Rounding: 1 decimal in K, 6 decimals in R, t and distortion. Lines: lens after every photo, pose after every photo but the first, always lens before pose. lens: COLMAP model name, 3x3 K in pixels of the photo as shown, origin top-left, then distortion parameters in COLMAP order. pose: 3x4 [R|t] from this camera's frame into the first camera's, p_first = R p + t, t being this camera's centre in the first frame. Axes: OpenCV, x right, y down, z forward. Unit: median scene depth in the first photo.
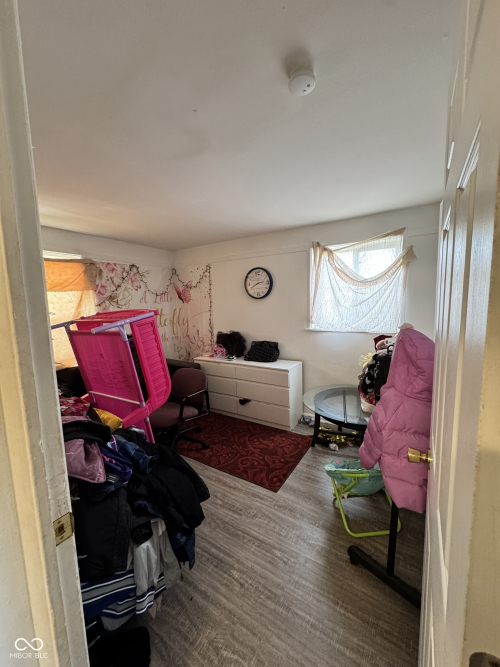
lens RADIAL K [[268.1, 0, 250.0], [0, 268.1, 333.5], [0, 0, 1]] dist [0.000448, 0.000024]
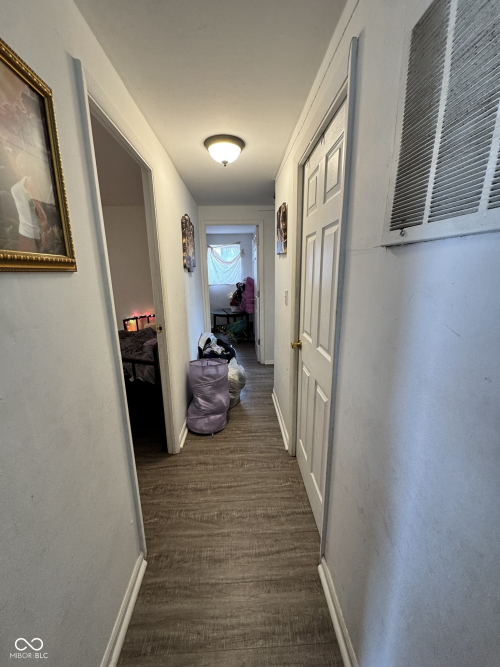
lens RADIAL K [[268.1, 0, 250.0], [0, 268.1, 333.5], [0, 0, 1]] dist [0.000448, 0.000024]
pose [[0.813419, -0.120808, 0.568994, -0.909632], [0.059707, 0.990369, 0.124918, 0.162309], [-0.578605, -0.067638, 0.812798, -1.190703]]
